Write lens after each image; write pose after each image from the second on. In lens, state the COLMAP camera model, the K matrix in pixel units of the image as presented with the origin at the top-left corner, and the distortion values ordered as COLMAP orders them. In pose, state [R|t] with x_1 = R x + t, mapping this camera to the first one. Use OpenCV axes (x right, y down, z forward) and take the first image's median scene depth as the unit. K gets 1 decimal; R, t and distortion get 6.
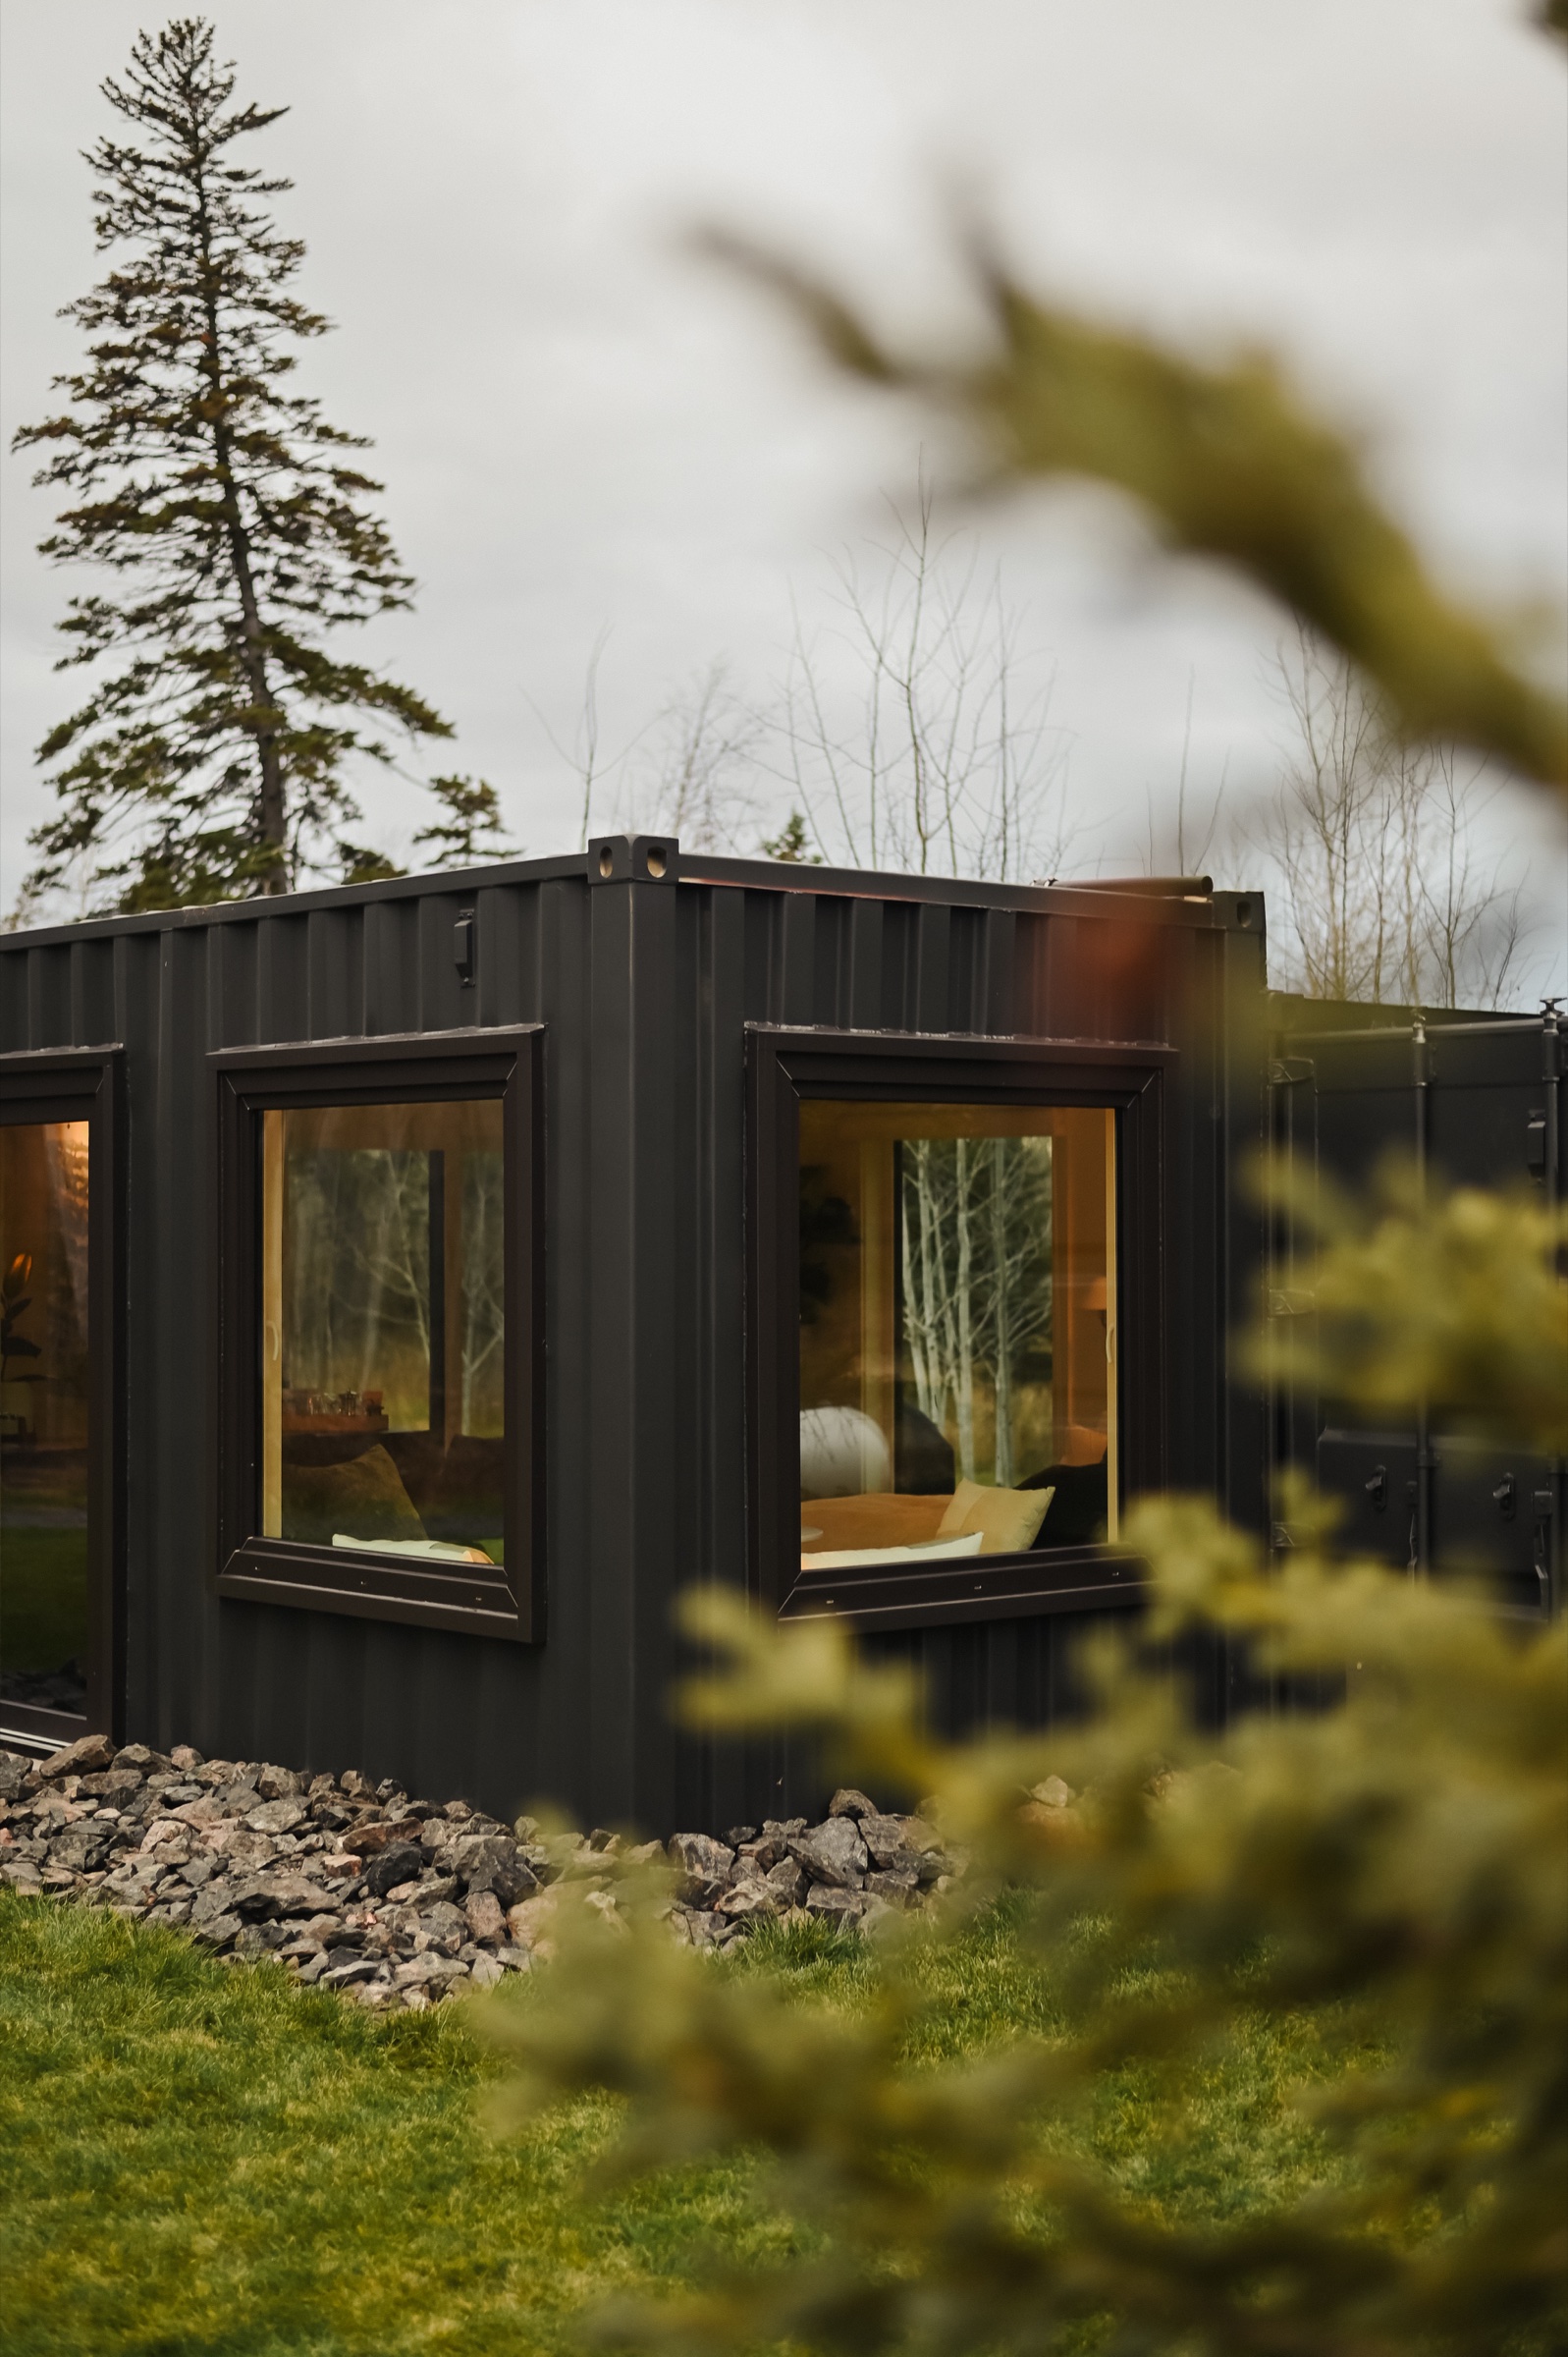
lens RADIAL K [[3515.5, 0, 791.9], [0, 3515.5, 1182.7], [0, 0, 1]] dist [0.019446, 0.142385]
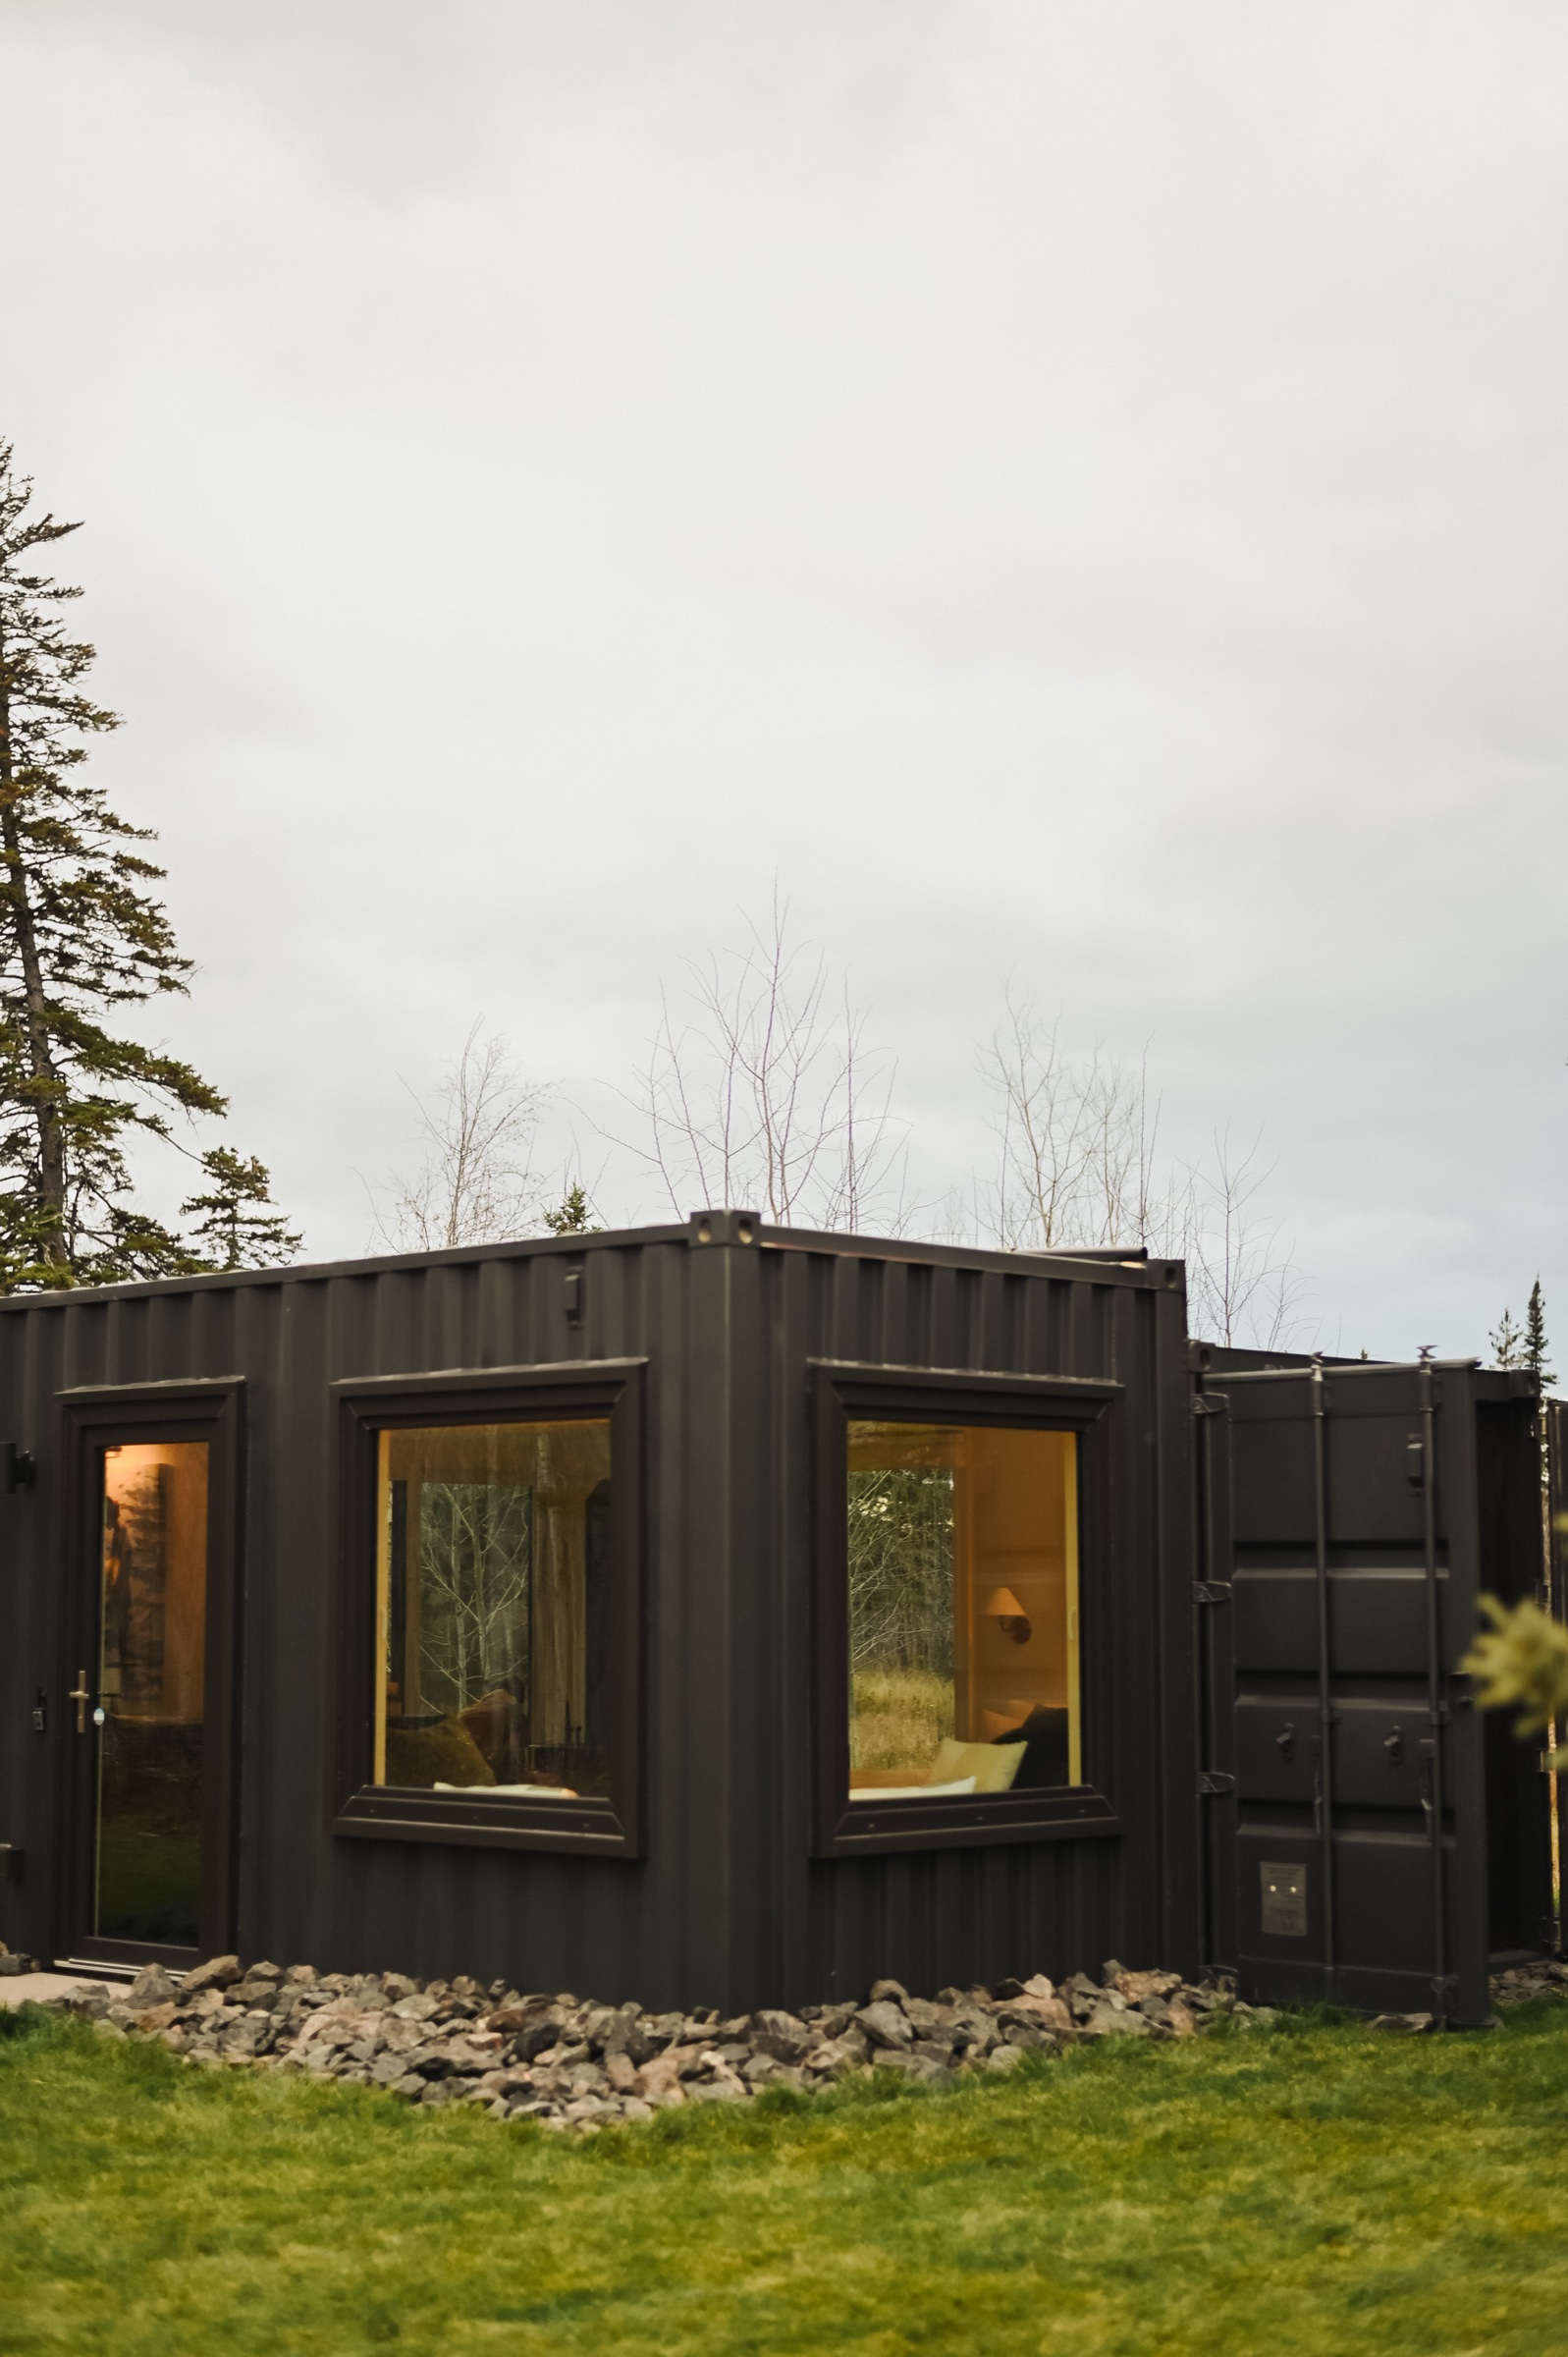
lens RADIAL K [[3515.5, 0, 791.9], [0, 3515.5, 1182.7], [0, 0, 1]] dist [0.019446, 0.142385]
pose [[0.995697, 0.012743, 0.091784, -0.119889], [-0.002956, 0.994363, -0.105989, 0.022558], [-0.092617, 0.105261, 0.990122, -0.224128]]
